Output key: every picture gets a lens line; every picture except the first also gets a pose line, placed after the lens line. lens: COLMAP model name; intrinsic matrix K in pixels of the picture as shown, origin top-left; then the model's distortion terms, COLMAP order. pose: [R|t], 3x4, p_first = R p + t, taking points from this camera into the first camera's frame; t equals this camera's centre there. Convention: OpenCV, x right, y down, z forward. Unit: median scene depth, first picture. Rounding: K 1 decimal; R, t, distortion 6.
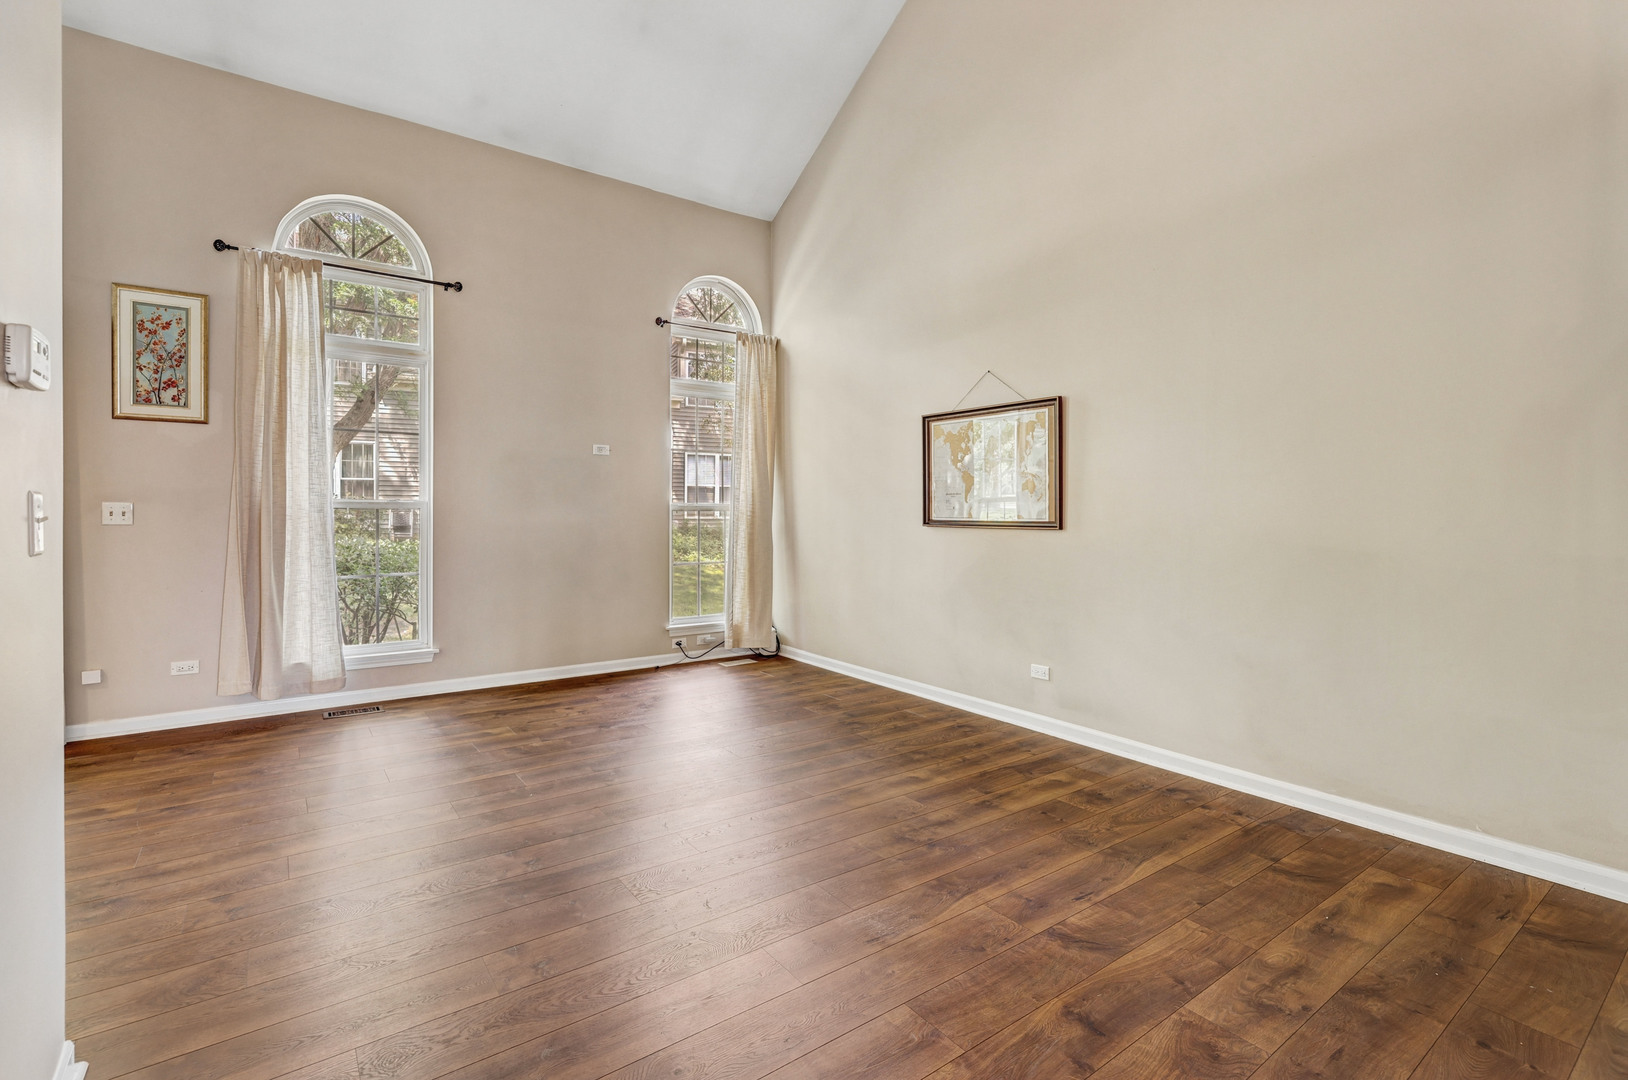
lens RADIAL K [[732.6, 0, 813.4], [0, 732.6, 511.8], [0, 0, 1]] dist [0.002241, -0.000311]
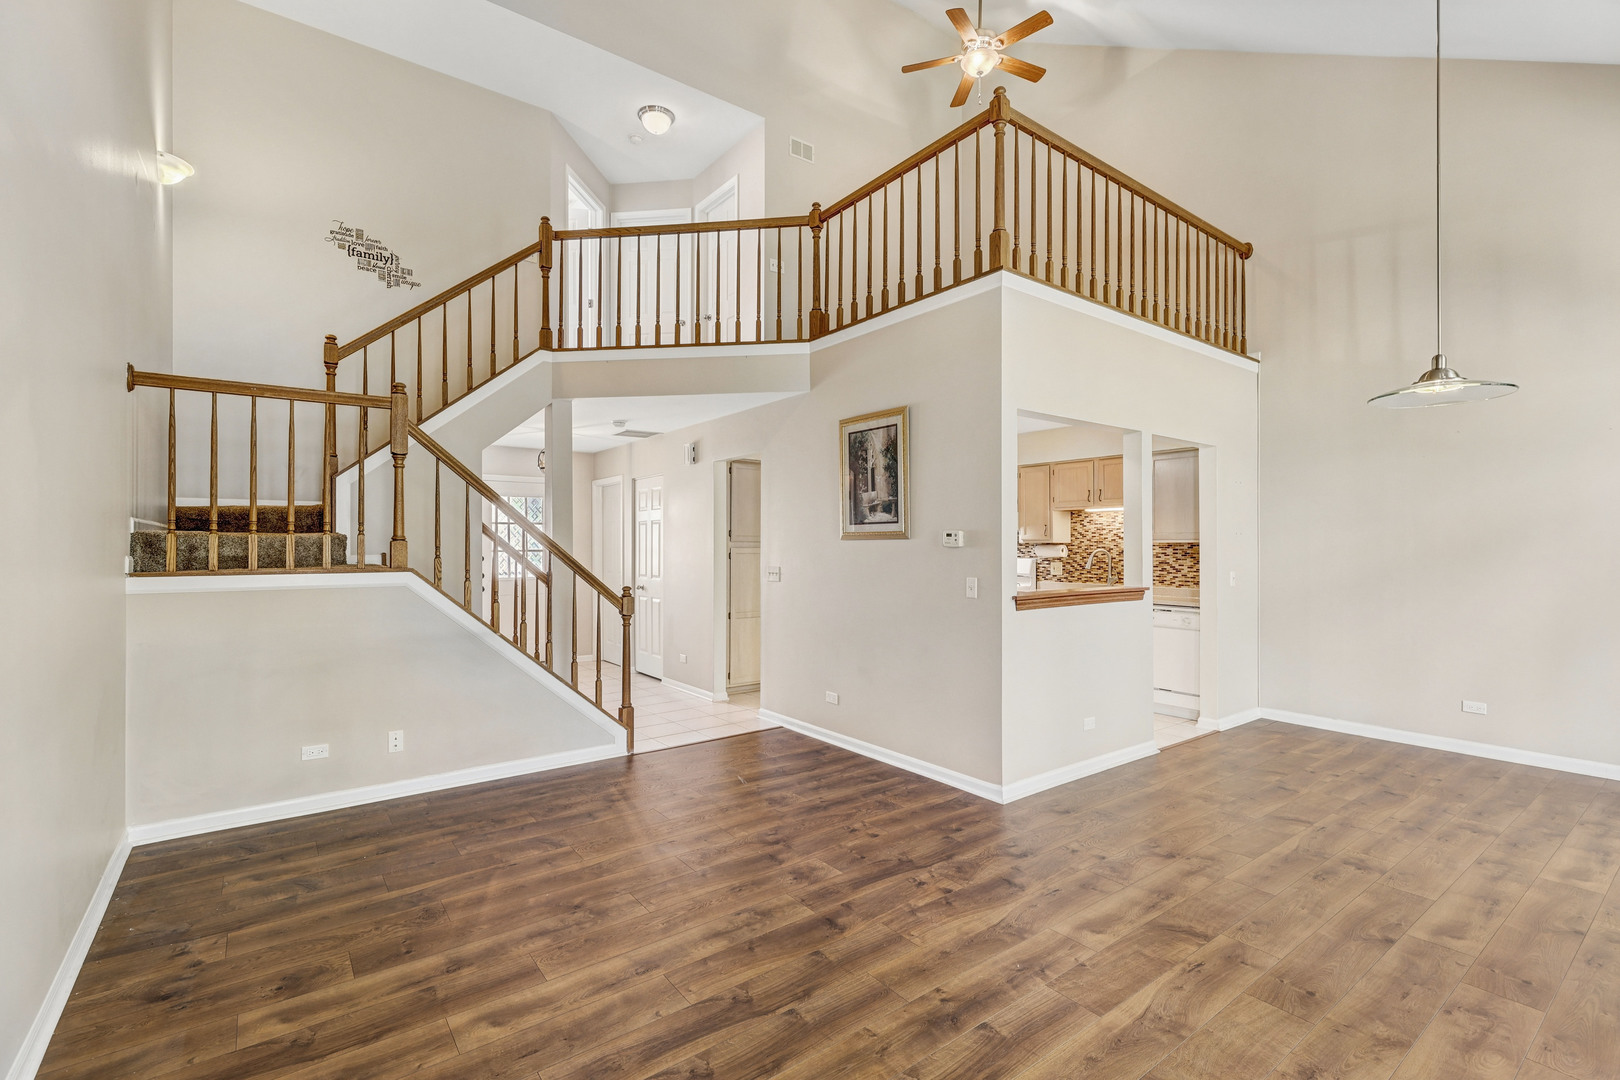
lens RADIAL K [[729.0, 0, 808.5], [0, 729.0, 541.3], [0, 0, 1]] dist [0.002241, -0.000311]
pose [[-0.999932, -0.006492, -0.009735, -0.113671], [-0.006503, 0.999978, 0.001133, -0.062394], [0.009727, 0.001197, -0.999952, 1.412112]]
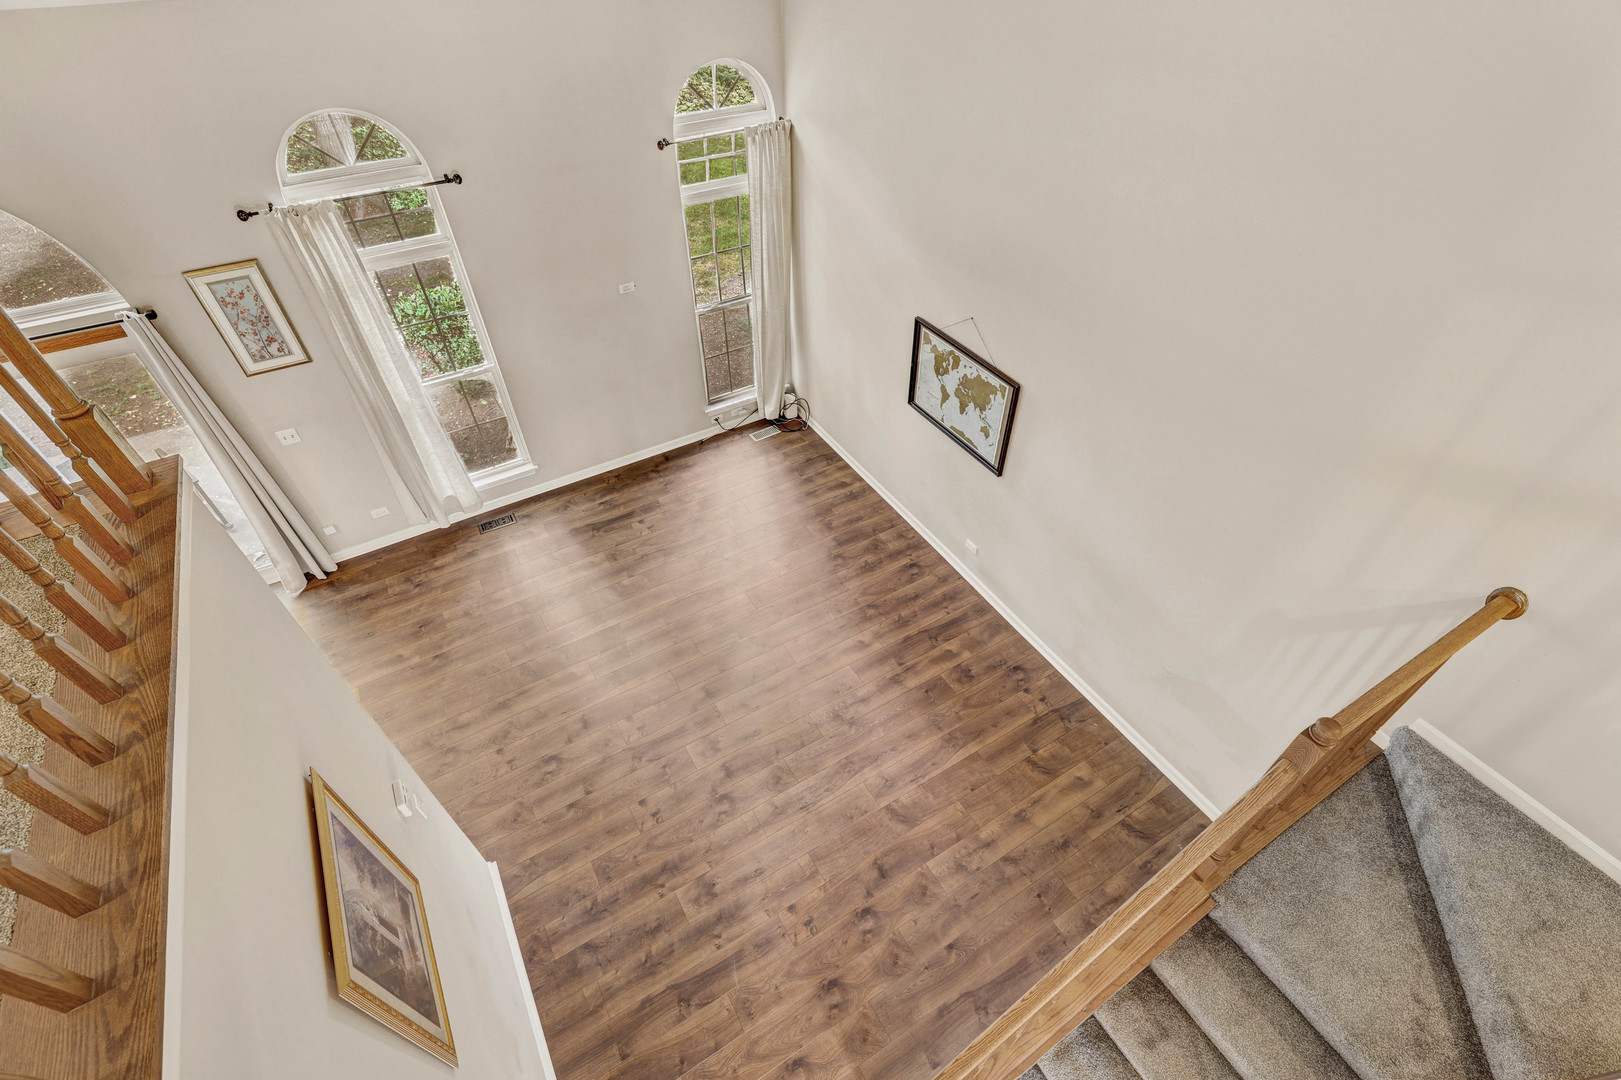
lens RADIAL K [[729.4, 0, 816.3], [0, 729.4, 526.2], [0, 0, 1]] dist [0.002241, -0.000311]
pose [[0.995872, 0.056508, -0.071027, 0.118451], [0.007697, 0.727153, 0.686432, -0.783540], [0.090437, -0.684146, 0.723717, 0.006936]]
